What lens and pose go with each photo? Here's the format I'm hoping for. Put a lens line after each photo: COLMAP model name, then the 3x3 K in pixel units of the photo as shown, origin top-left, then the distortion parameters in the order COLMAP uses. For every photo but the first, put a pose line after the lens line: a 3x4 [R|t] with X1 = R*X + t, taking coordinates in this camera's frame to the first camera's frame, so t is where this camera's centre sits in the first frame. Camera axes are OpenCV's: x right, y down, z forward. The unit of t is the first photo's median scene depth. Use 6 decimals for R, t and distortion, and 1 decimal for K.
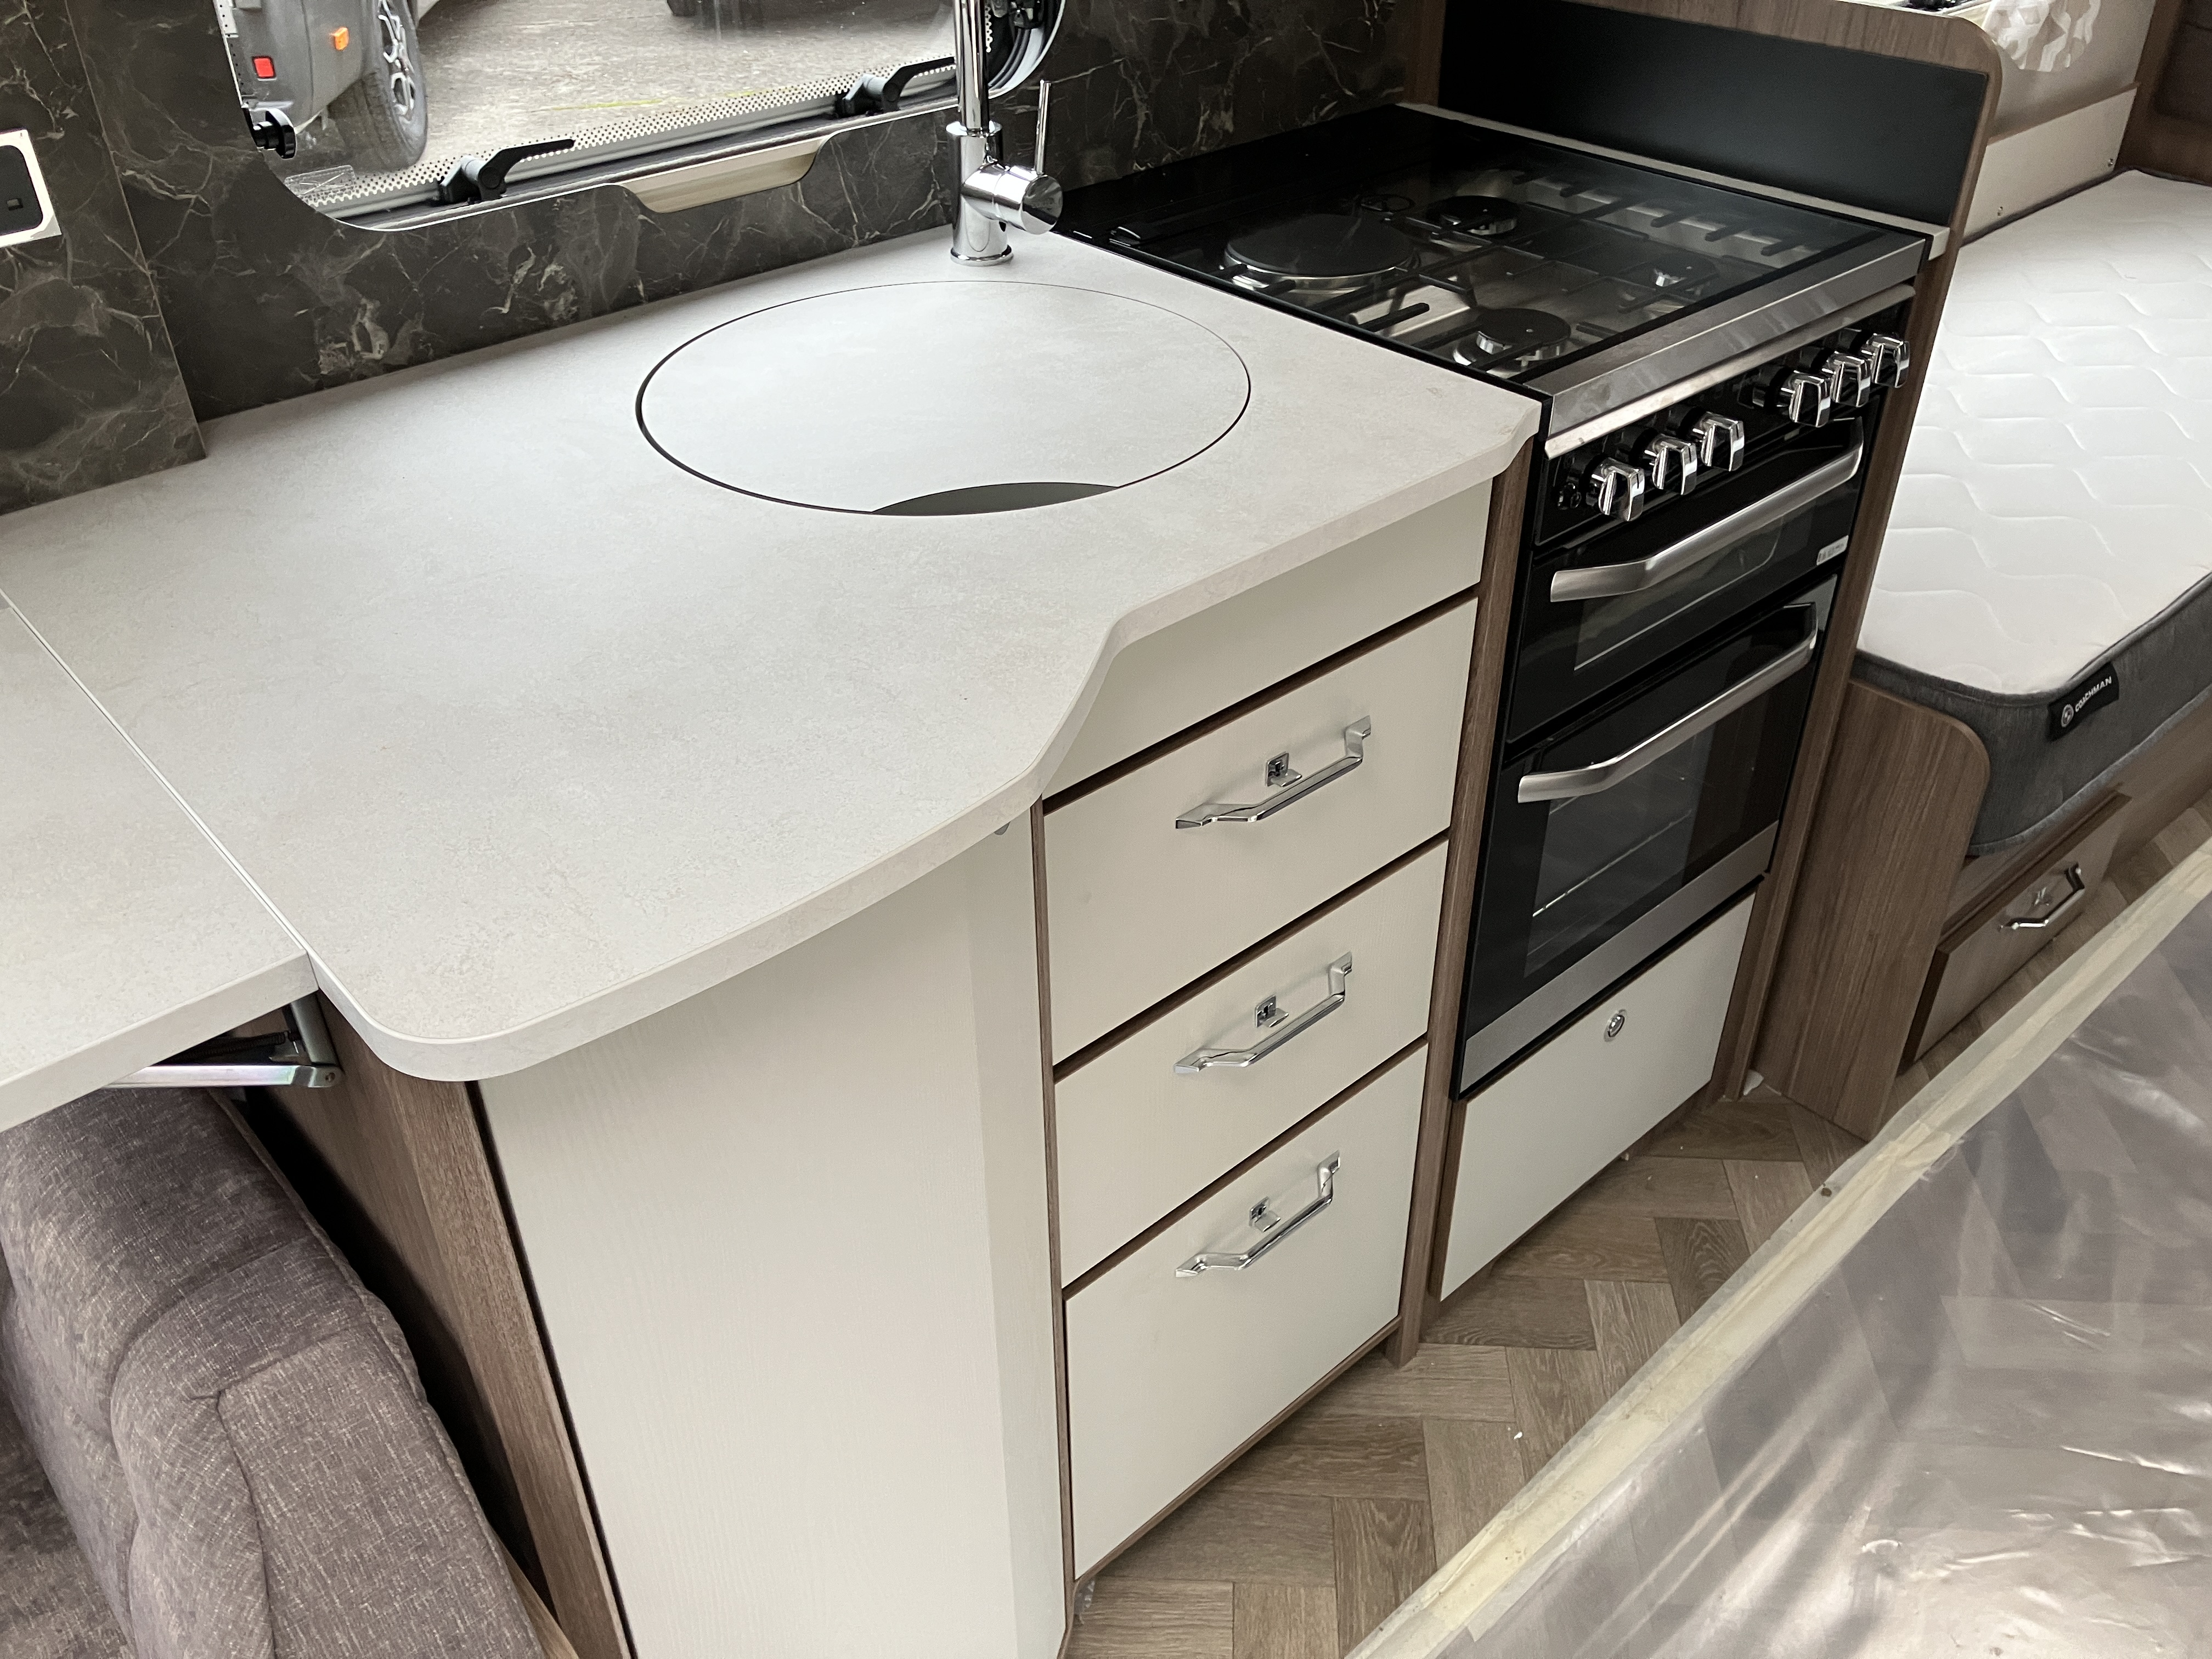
lens RADIAL K [[1829.7, 0, 1114.8], [0, 1829.7, 785.2], [0, 0, 1]] dist [0.009528, -0.011172]
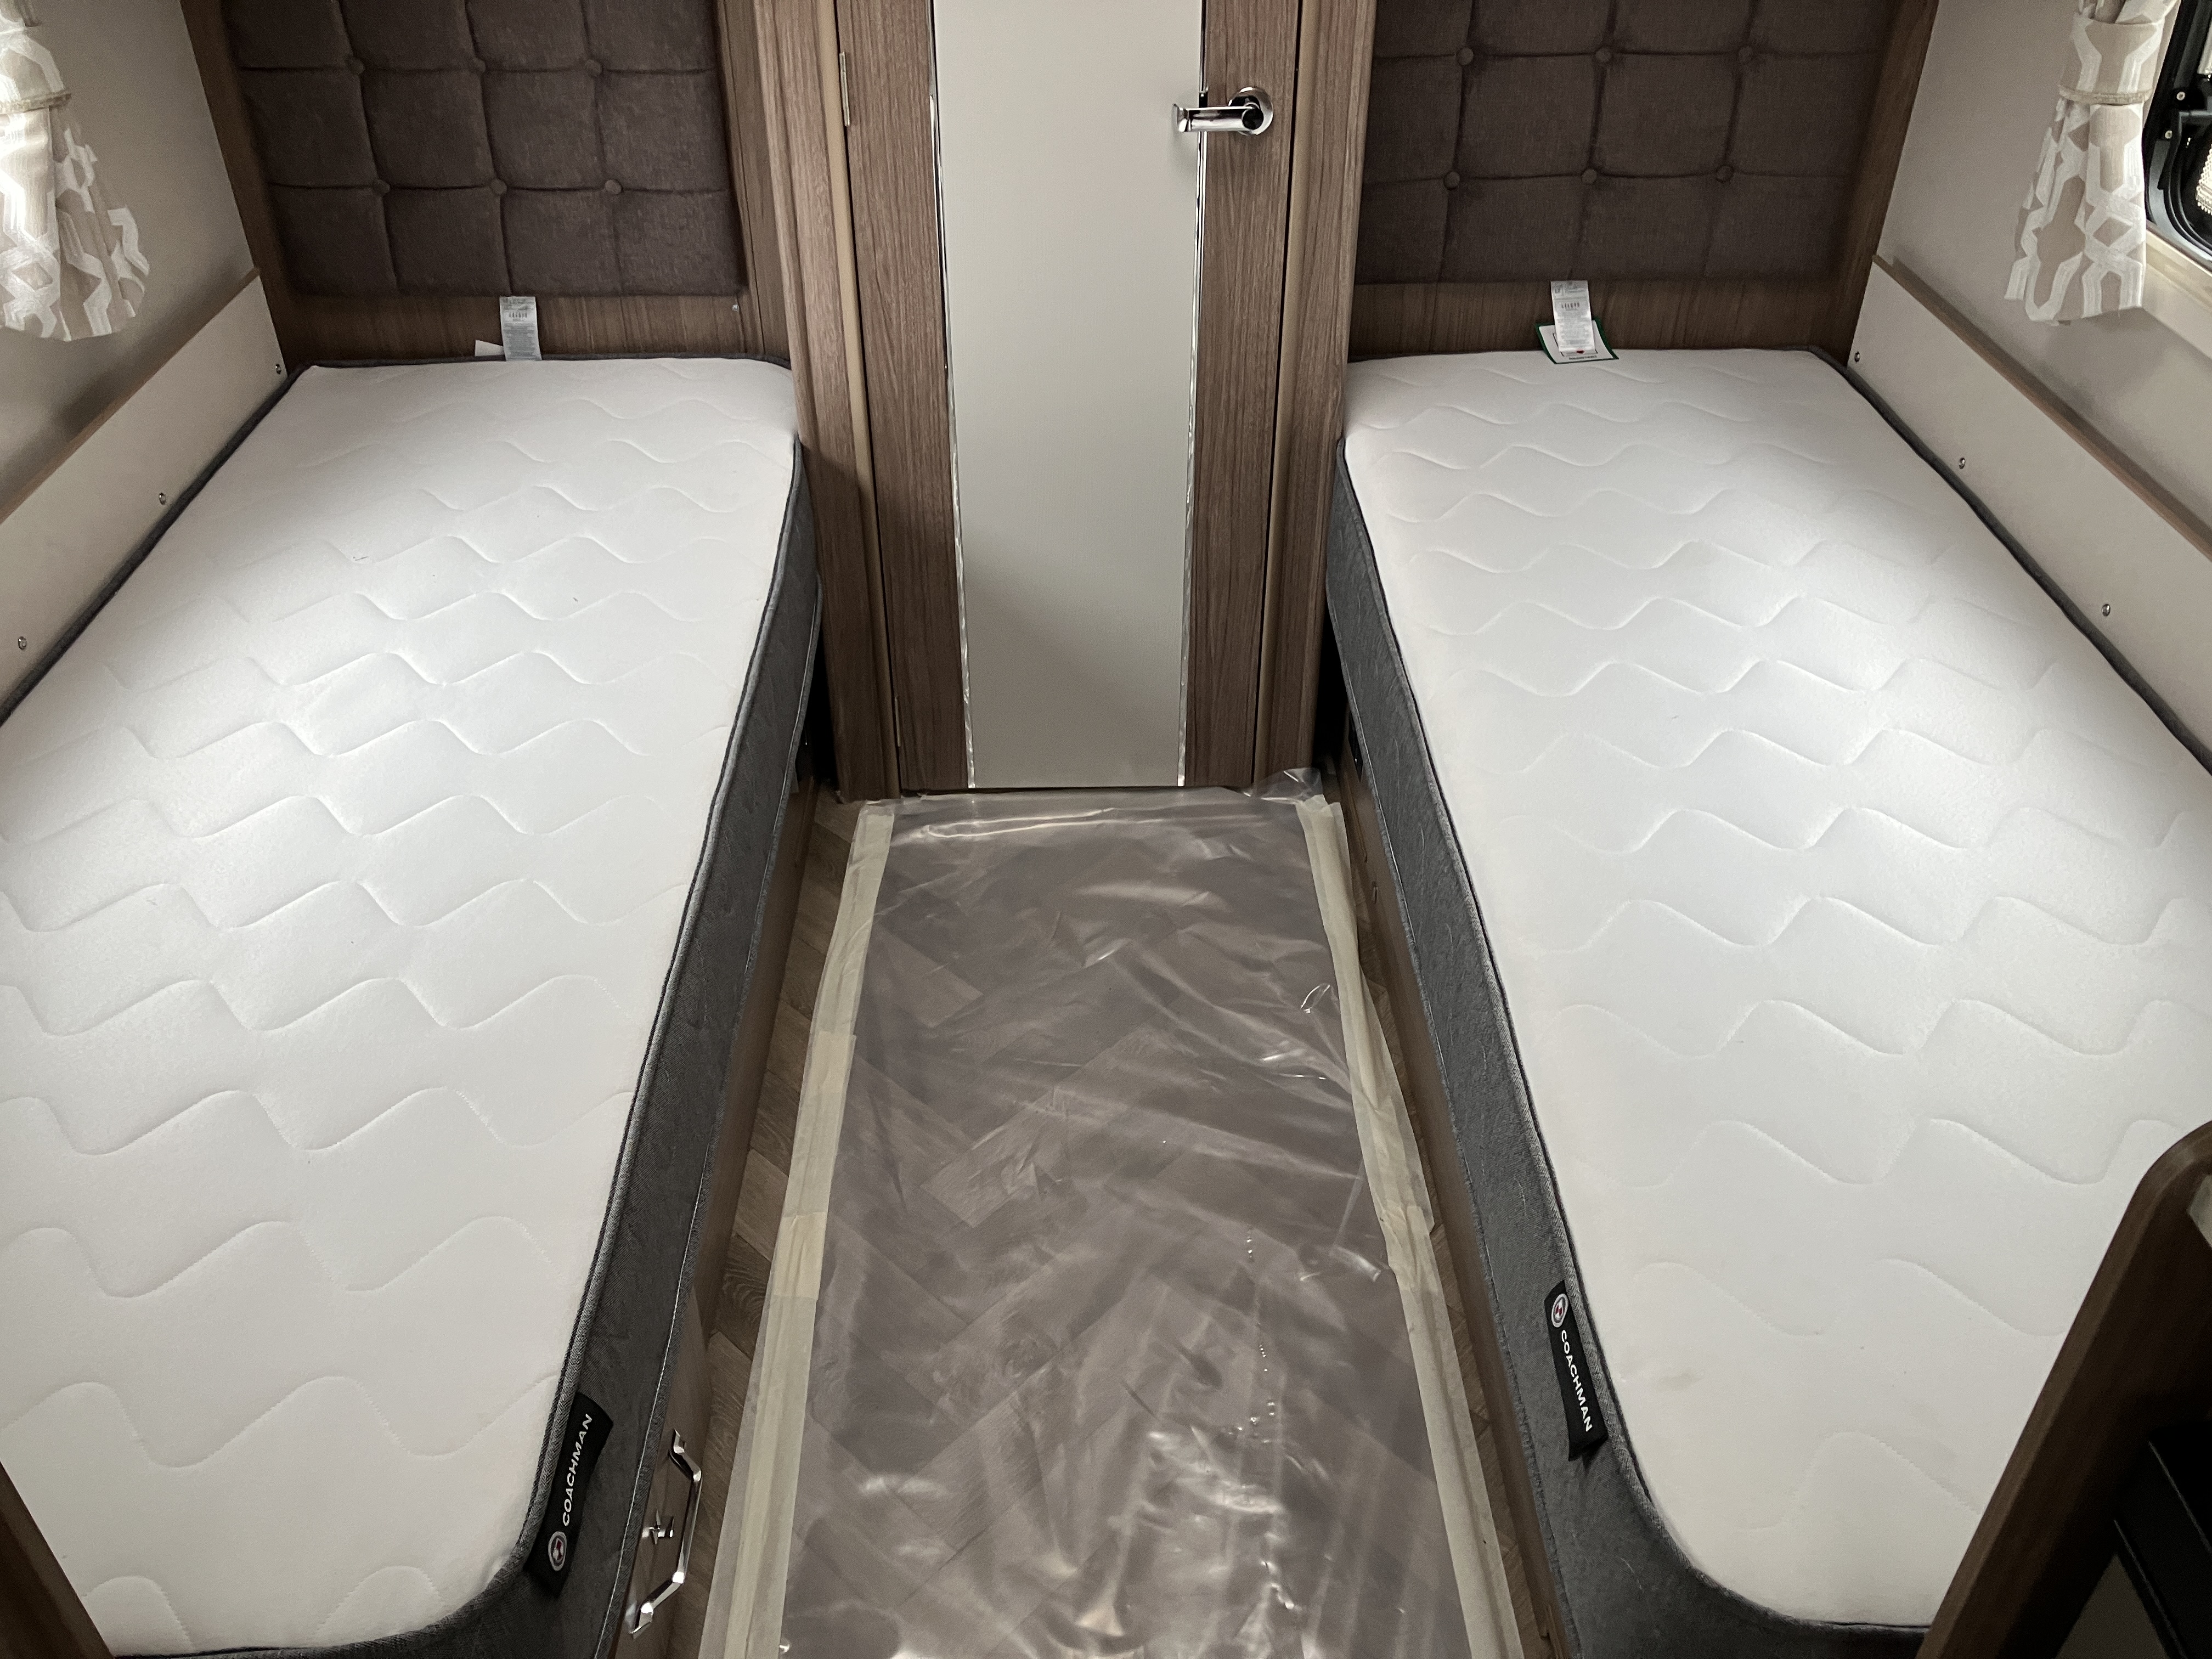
lens RADIAL K [[1833.3, 0, 1106.0], [0, 1833.3, 829.5], [0, 0, 1]] dist [-0.007137, -0.009411]
pose [[0.649949, -0.441747, 0.618406, 0.385982], [0.424944, 0.885866, 0.186183, -0.302681], [-0.630070, 0.141778, 0.763486, 0.404171]]
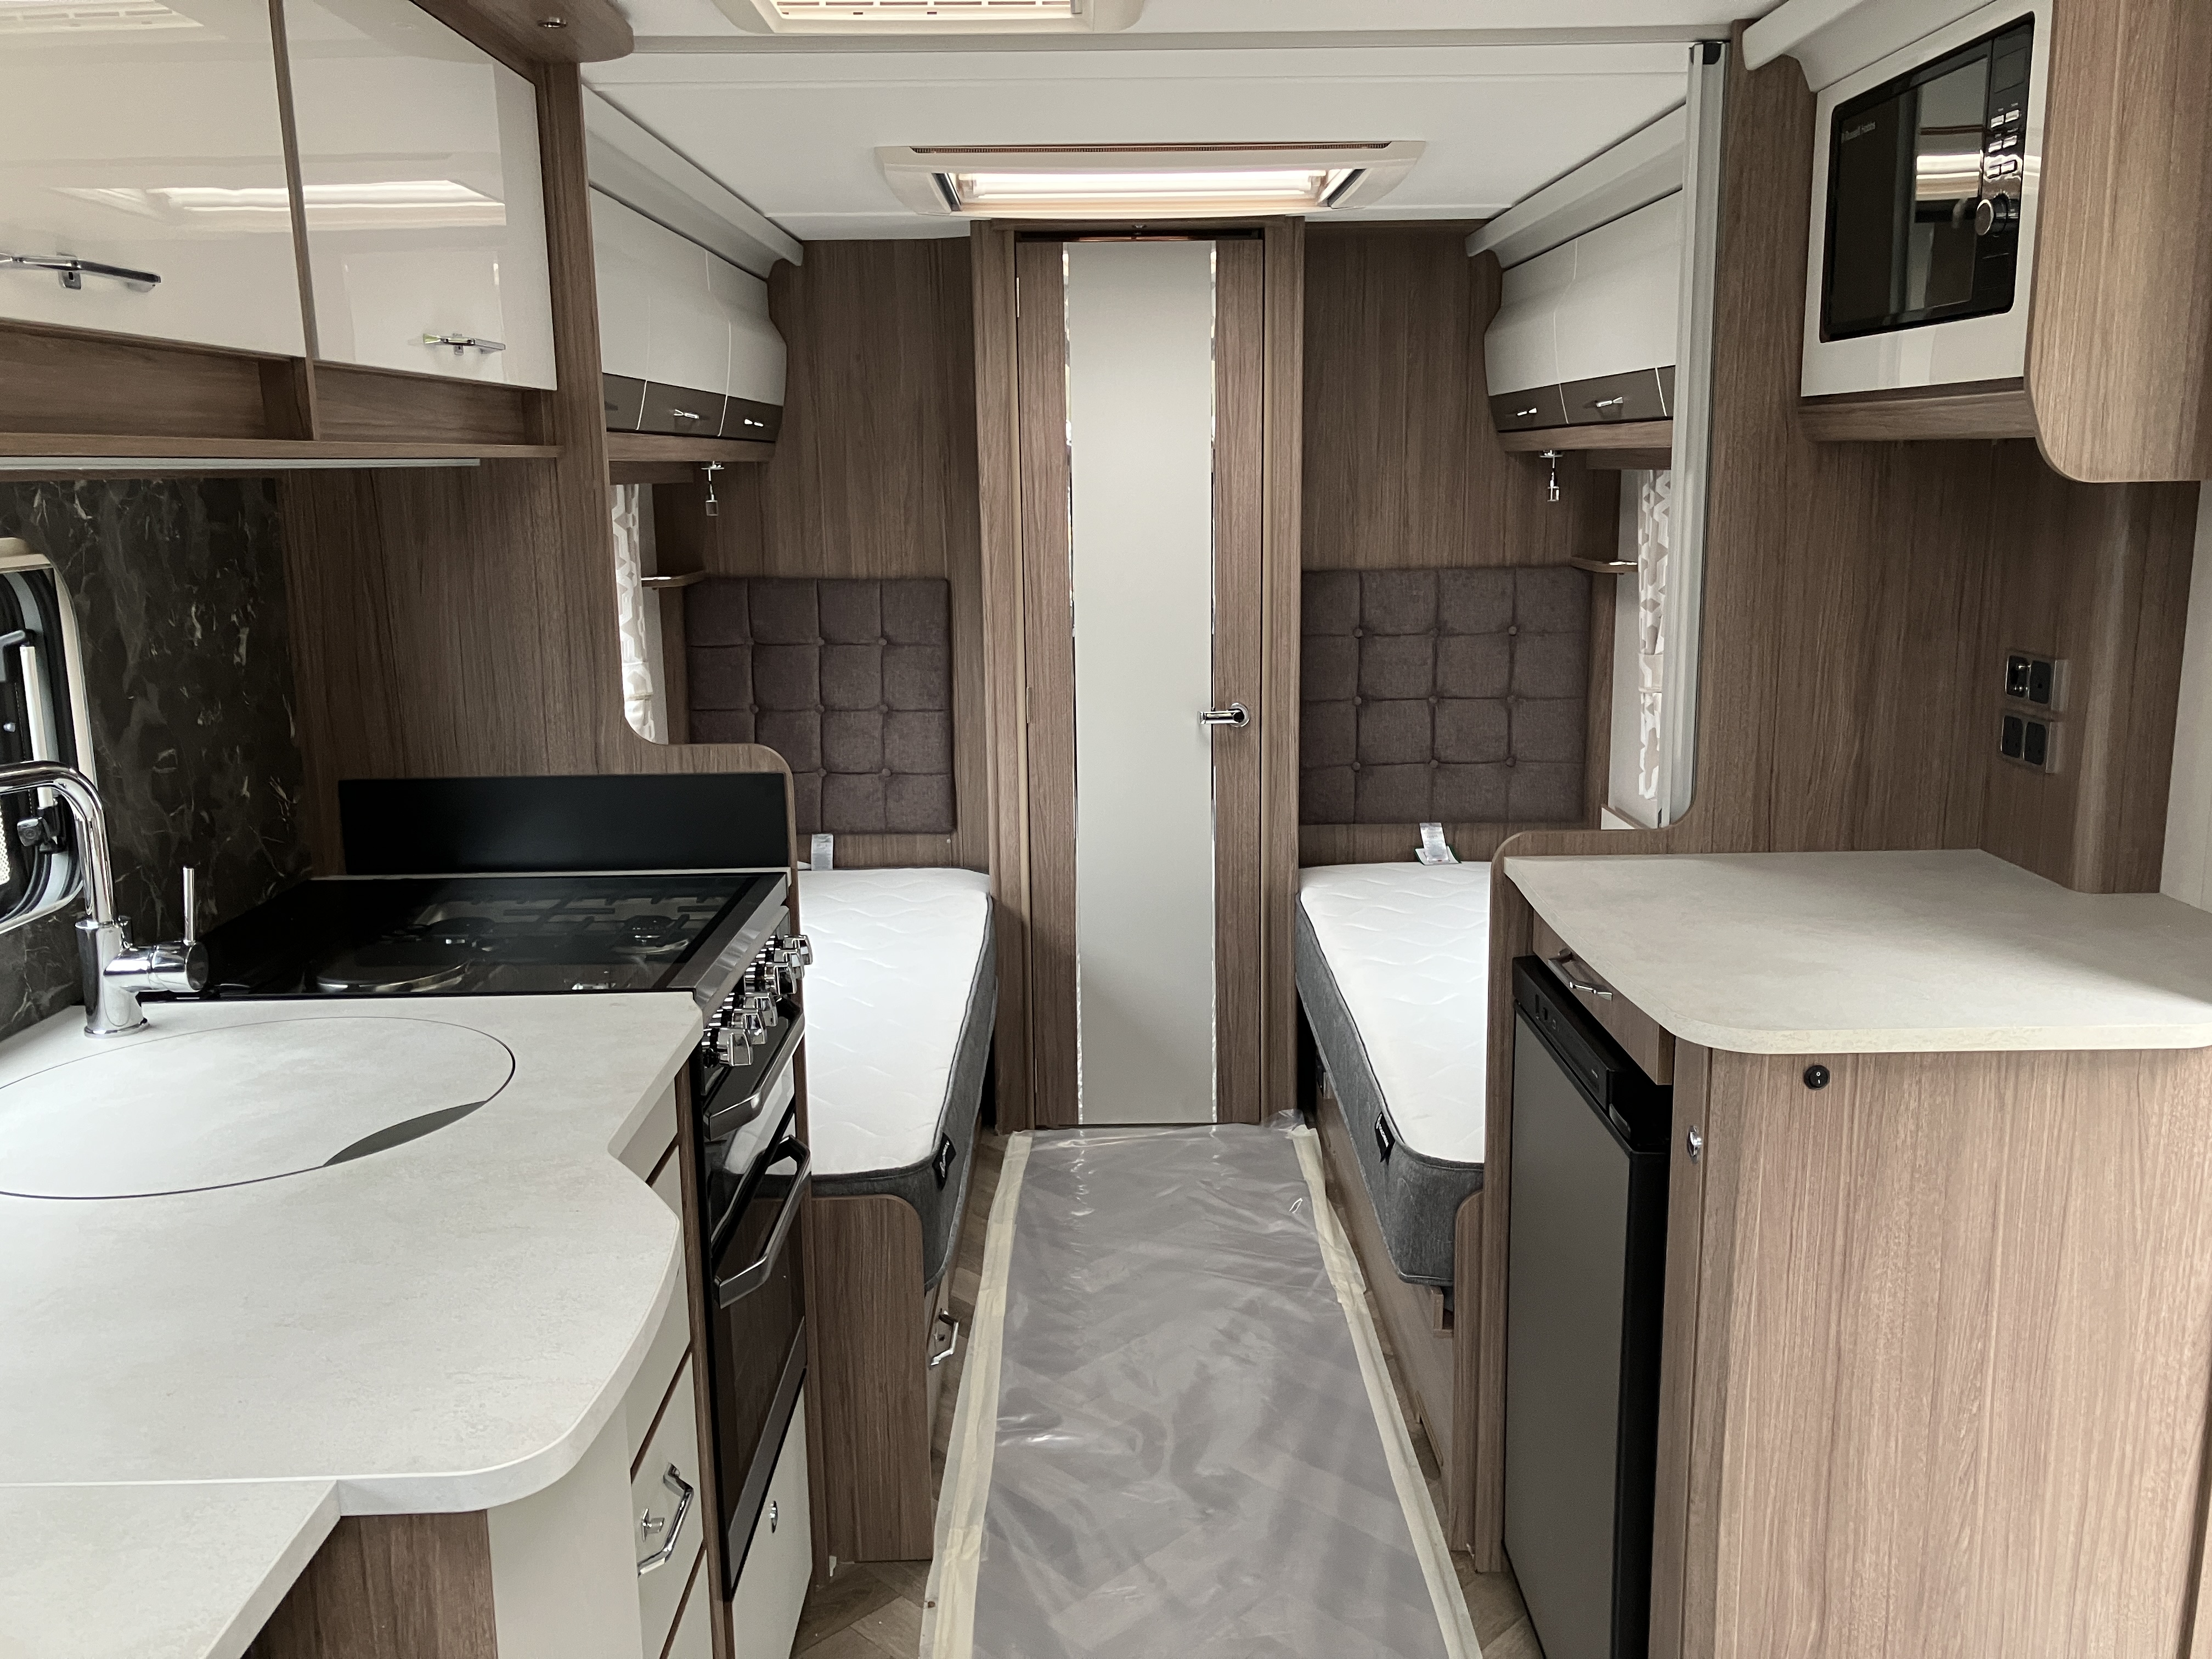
lens RADIAL K [[1842.1, 0, 1137.4], [0, 1842.1, 759.0], [0, 0, 1]] dist [0.040252, -0.003923]
pose [[0.652605, -0.121556, 0.747885, -0.447719], [0.431201, 0.871205, -0.234666, 0.091991], [-0.623035, 0.475633, 0.620967, -0.155272]]
